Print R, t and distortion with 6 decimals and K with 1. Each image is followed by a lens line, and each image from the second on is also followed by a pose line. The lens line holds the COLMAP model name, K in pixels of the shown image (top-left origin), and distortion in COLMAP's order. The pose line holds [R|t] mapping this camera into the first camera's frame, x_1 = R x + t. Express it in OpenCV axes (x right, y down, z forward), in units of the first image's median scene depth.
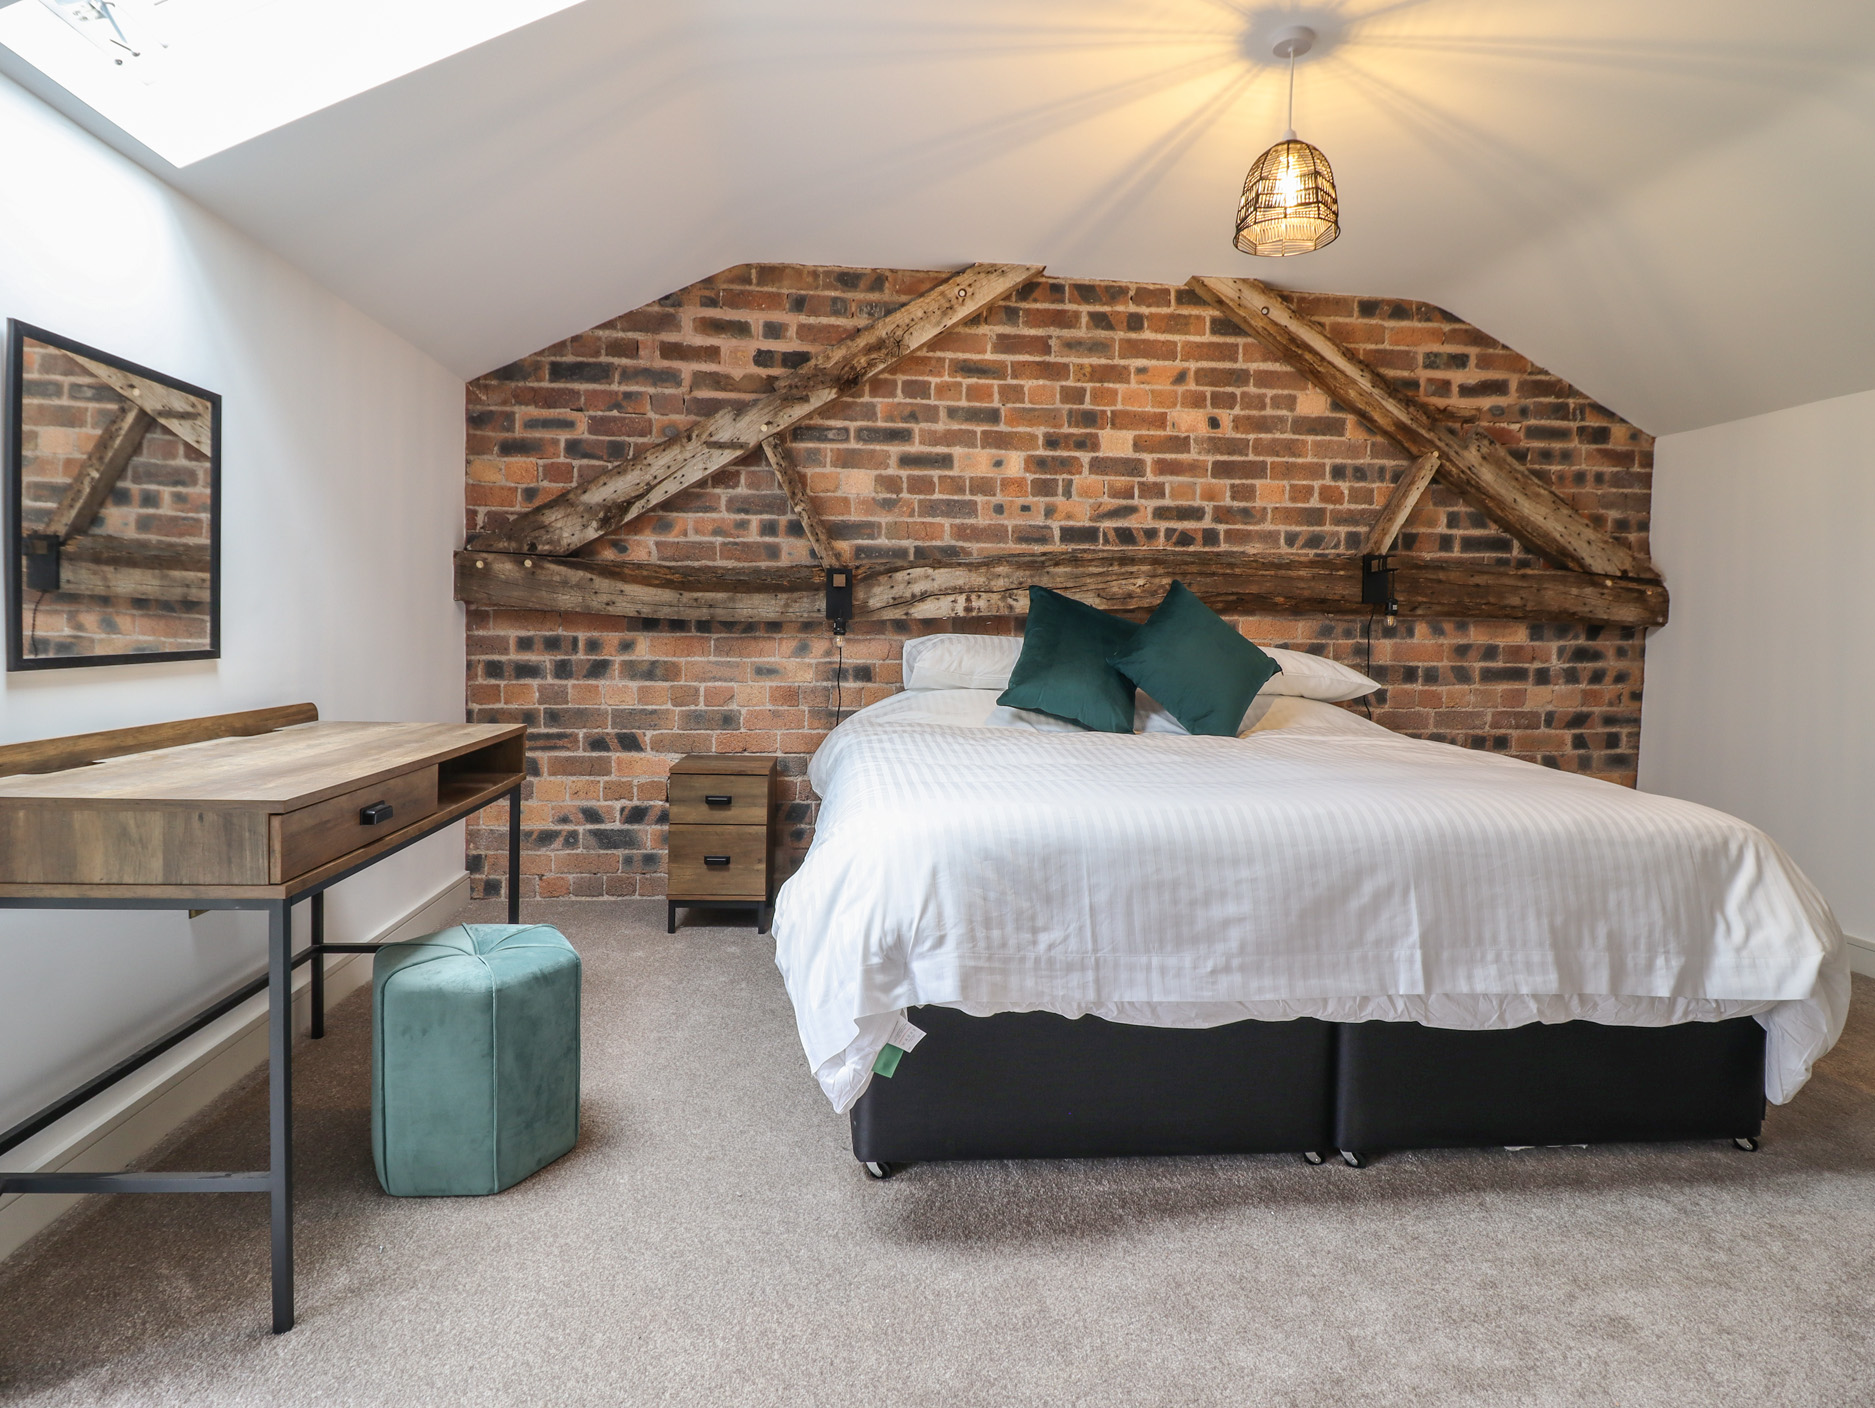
lens RADIAL K [[1004.1, 0, 933.9], [0, 1004.1, 695.7], [0, 0, 1]] dist [0.002522, -0.005869]
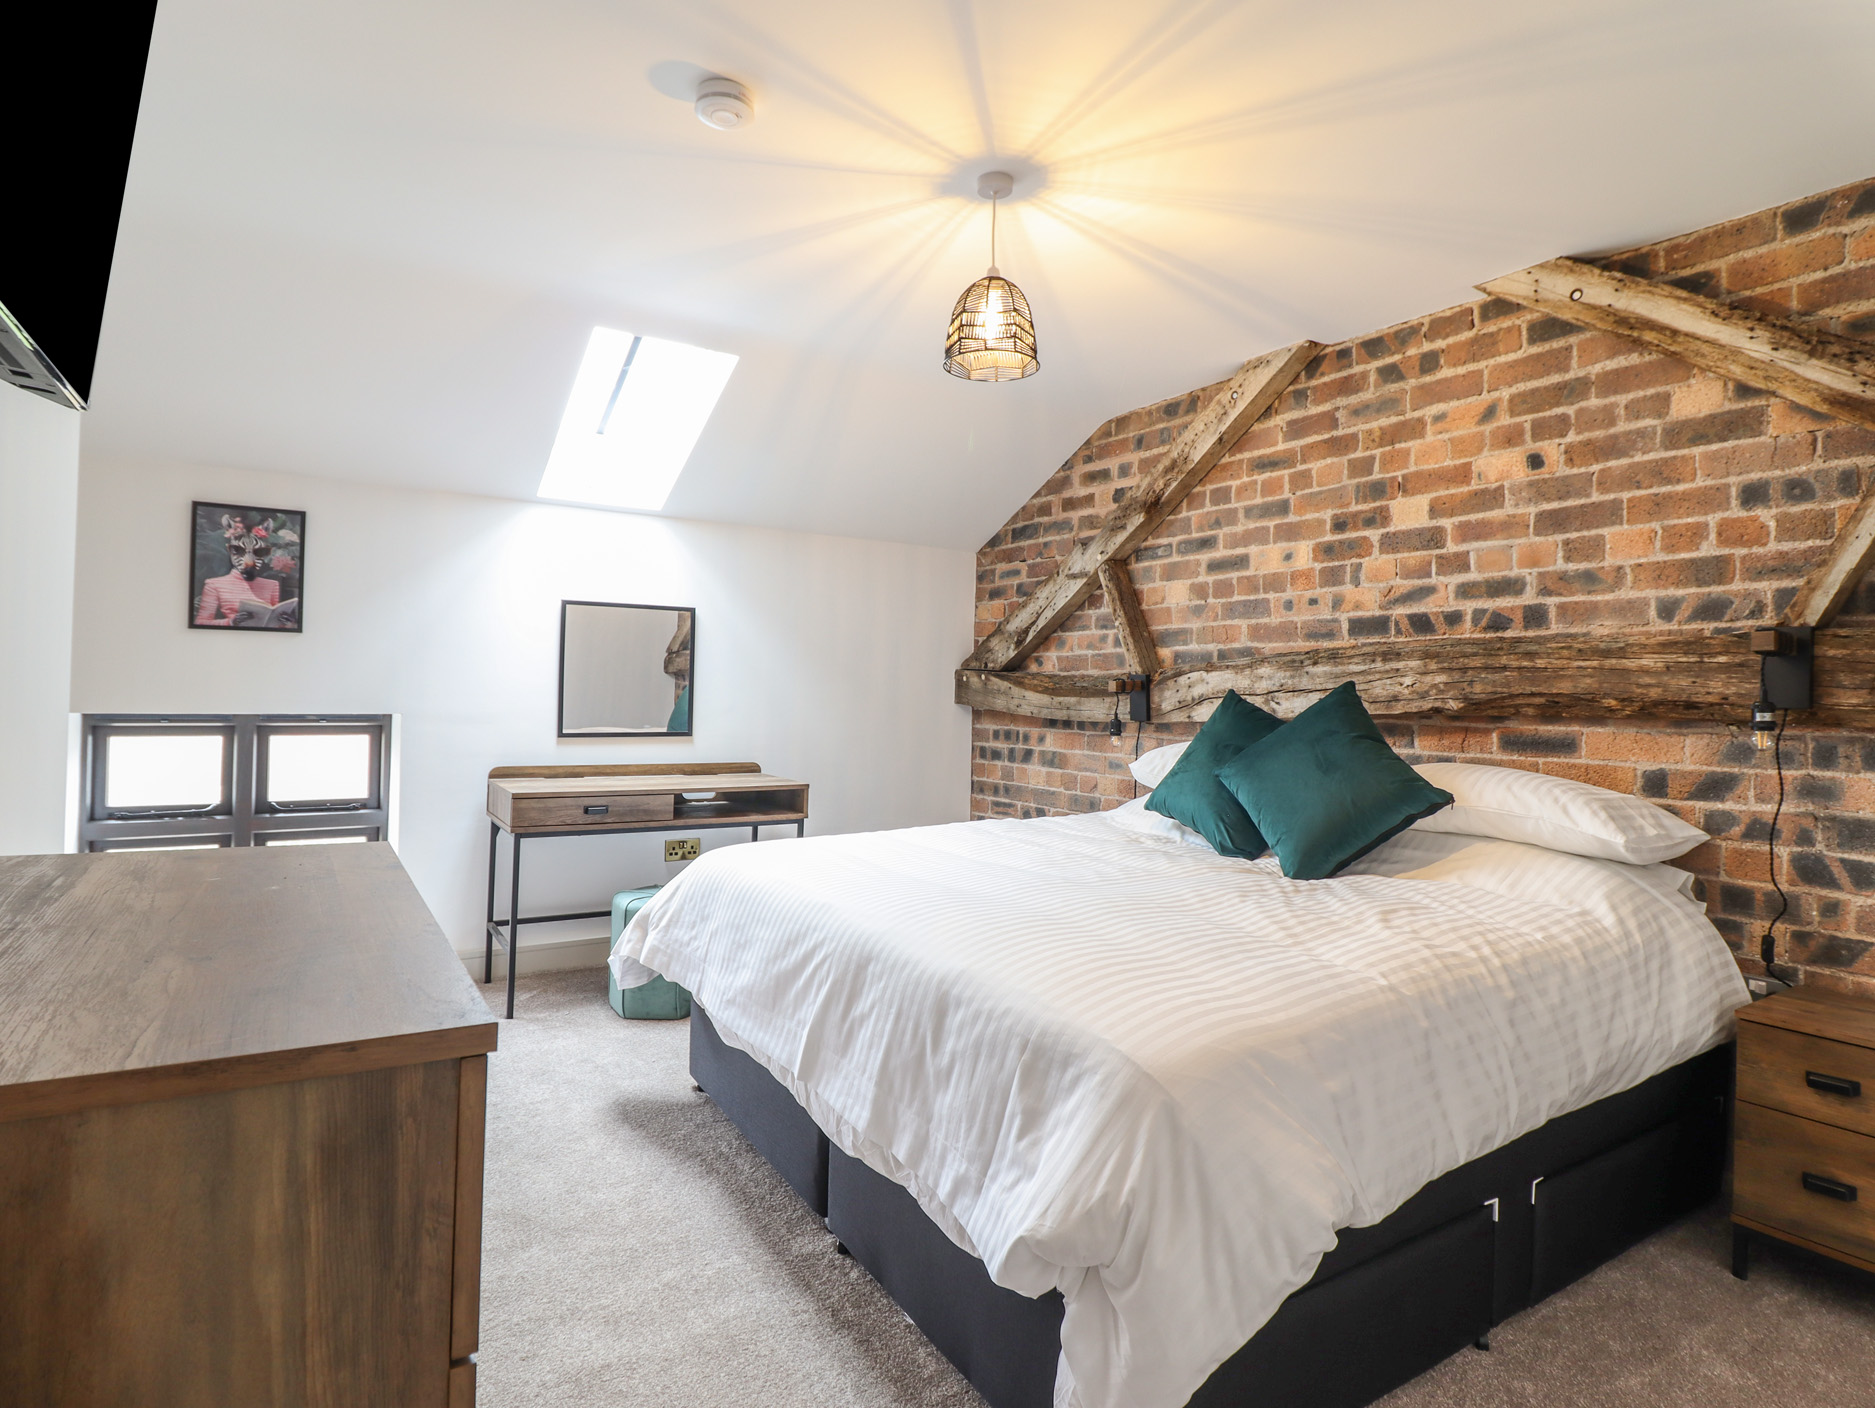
lens RADIAL K [[1004.1, 0, 935.4], [0, 1004.1, 701.6], [0, 0, 1]] dist [0.002522, -0.005869]
pose [[0.445434, -0.000121, -0.895315, 0.755538], [-0.073453, 0.996624, -0.036679, -0.039500], [0.892297, 0.082102, 0.443921, 0.307640]]
